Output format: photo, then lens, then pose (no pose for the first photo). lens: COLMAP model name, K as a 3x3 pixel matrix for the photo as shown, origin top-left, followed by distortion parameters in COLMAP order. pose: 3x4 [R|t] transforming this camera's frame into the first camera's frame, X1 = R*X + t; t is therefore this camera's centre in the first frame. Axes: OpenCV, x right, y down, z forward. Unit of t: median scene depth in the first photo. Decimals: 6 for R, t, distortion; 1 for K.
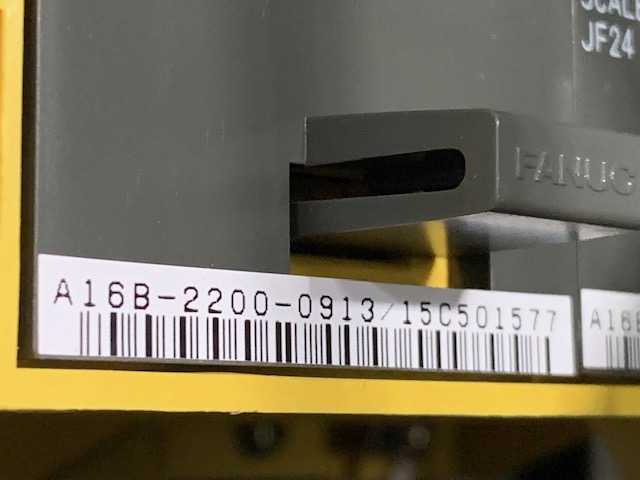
lens RADIAL K [[1766.8, 0, 319.6], [0, 1766.8, 240.2], [0, 0, 1]] dist [0.103925, 0.000000]
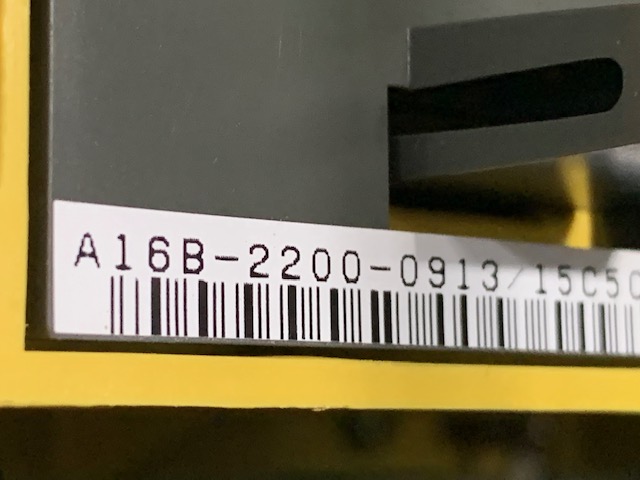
lens RADIAL K [[1766.8, 0, 320.7], [0, 1766.8, 239.9], [0, 0, 1]] dist [0.103925, 0.000000]
pose [[0.998072, -0.006133, -0.061761, 0.000923], [0.006692, 0.999939, 0.008843, 0.017176], [0.061703, -0.009240, 0.998052, 0.232056]]
